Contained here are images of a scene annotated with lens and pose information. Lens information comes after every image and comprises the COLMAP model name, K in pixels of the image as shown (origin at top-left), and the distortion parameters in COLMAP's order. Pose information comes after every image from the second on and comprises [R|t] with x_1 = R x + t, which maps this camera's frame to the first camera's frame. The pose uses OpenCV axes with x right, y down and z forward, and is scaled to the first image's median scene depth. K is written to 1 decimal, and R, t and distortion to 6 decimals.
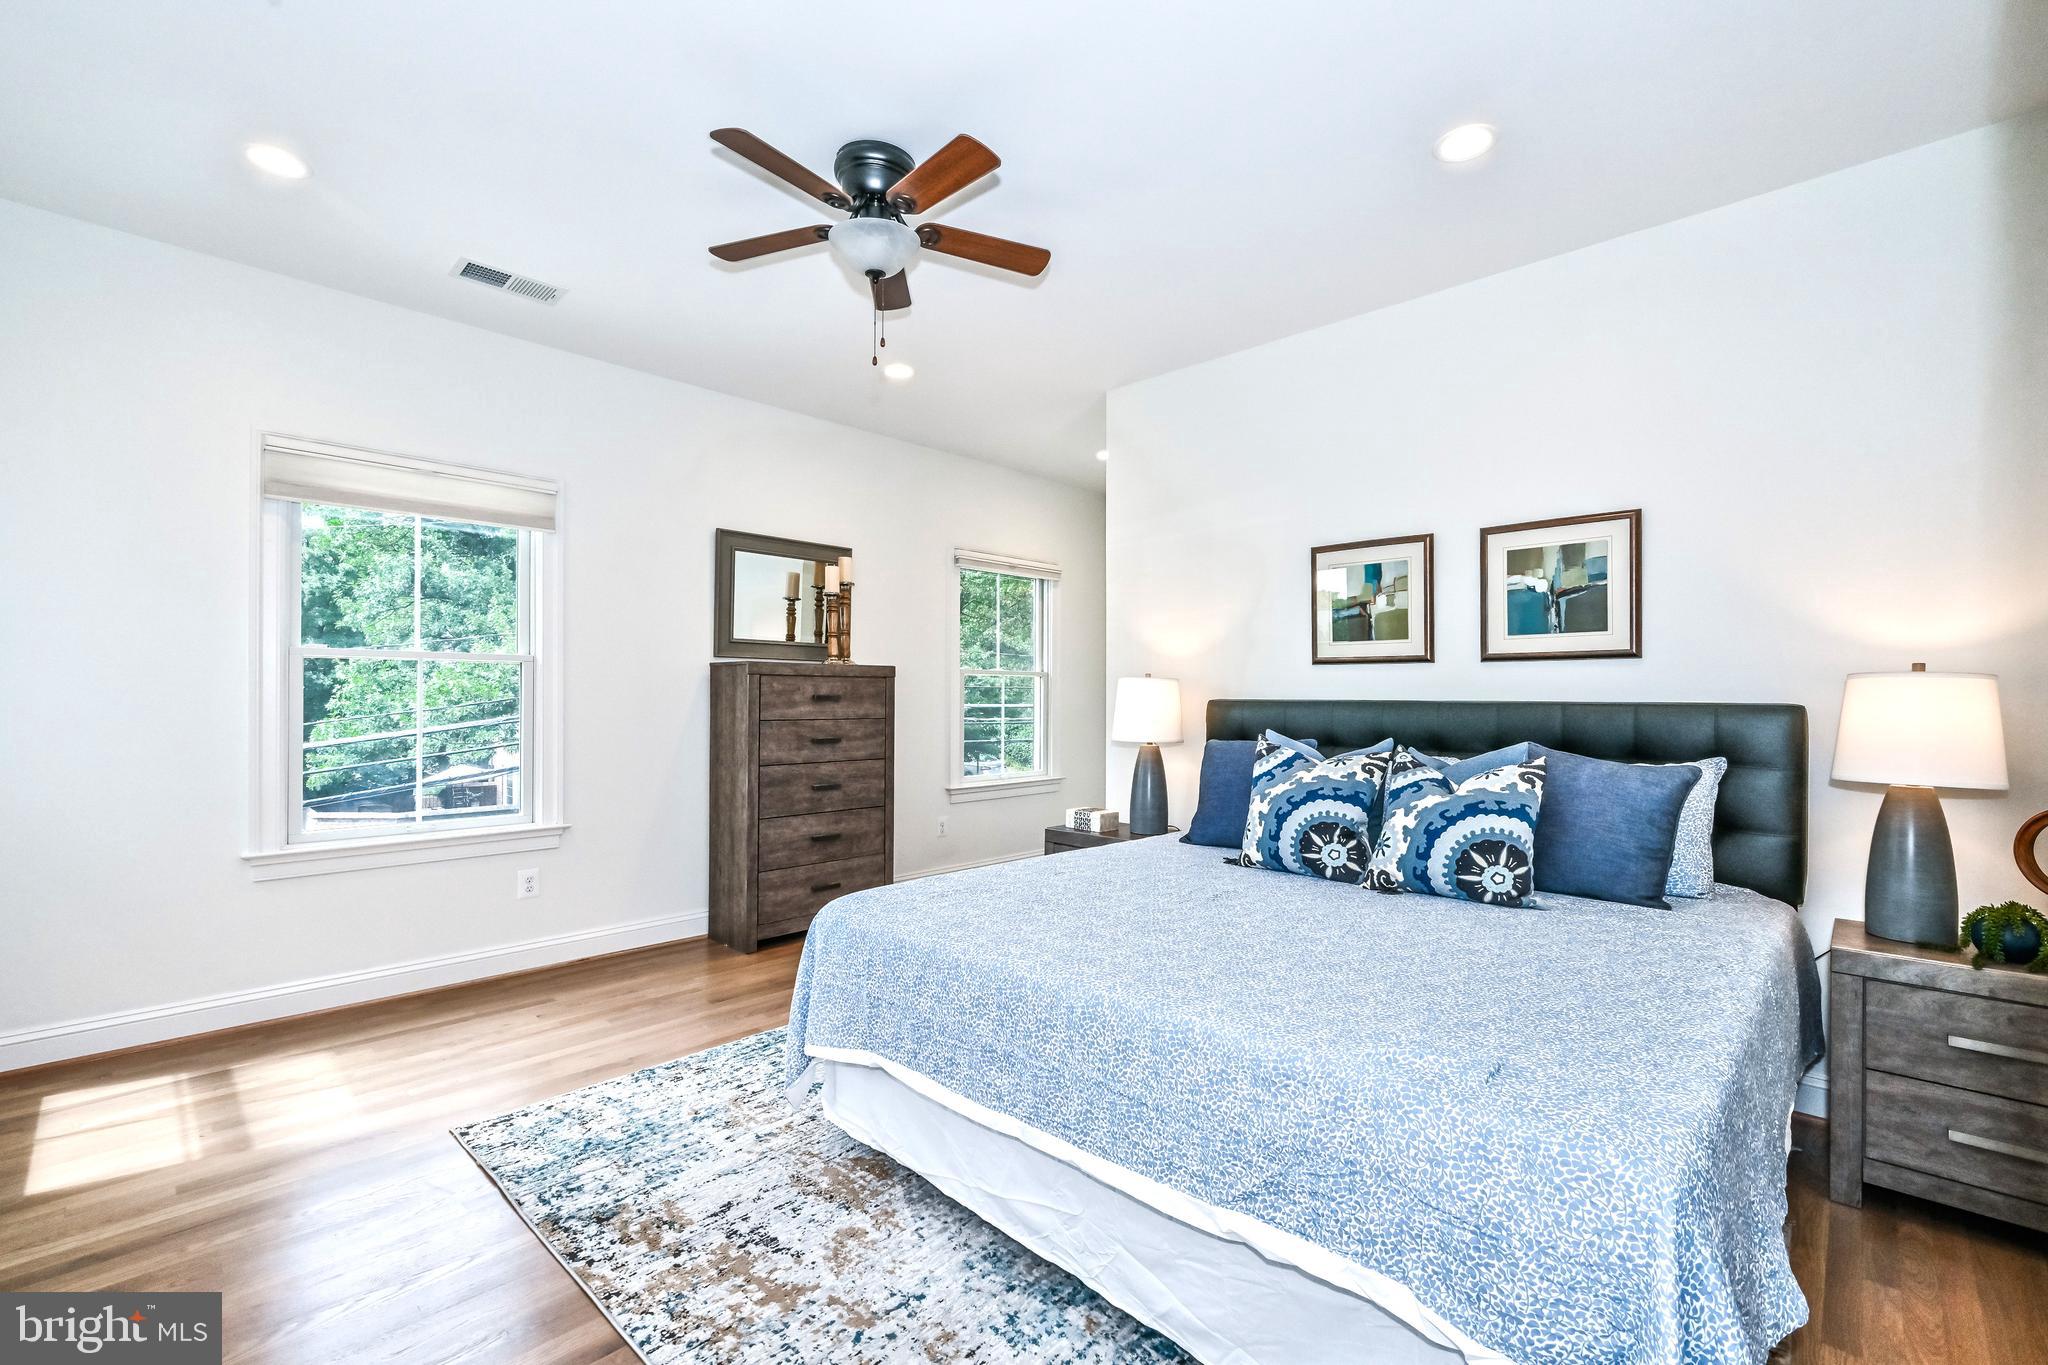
lens RADIAL K [[854.4, 0, 1015.6], [0, 854.4, 683.3], [0, 0, 1]] dist [0.008131, -0.000031]
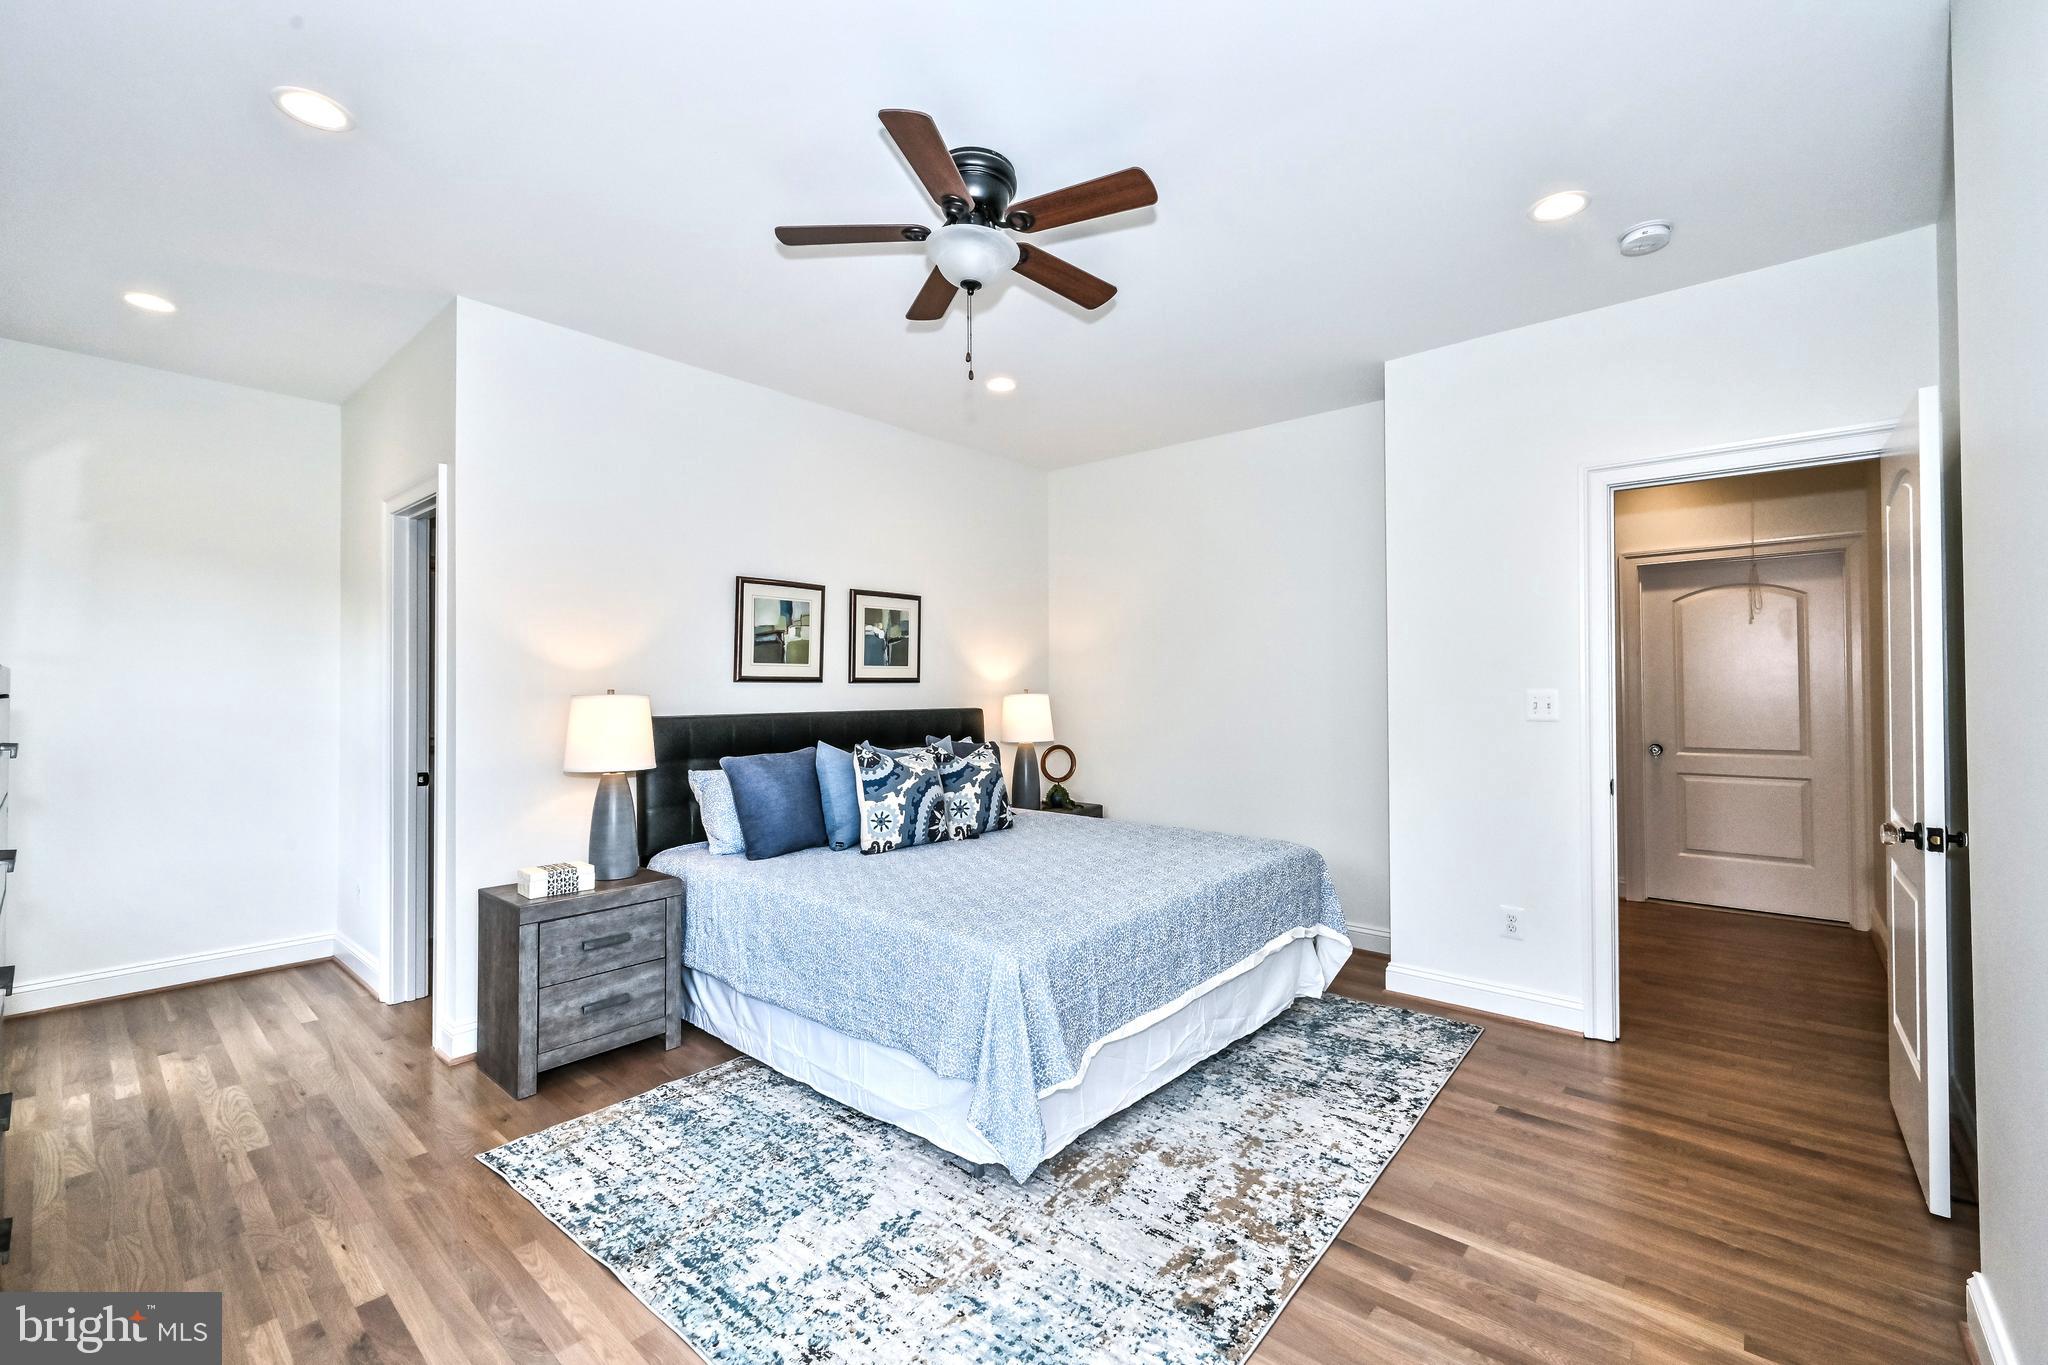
lens RADIAL K [[854.4, 0, 1015.6], [0, 854.4, 683.3], [0, 0, 1]] dist [0.008131, -0.000031]
pose [[-0.040371, 0.003476, 0.999179, -0.933678], [-0.006568, 0.999971, -0.003744, -0.023040], [-0.999163, -0.006713, -0.040347, 0.839912]]
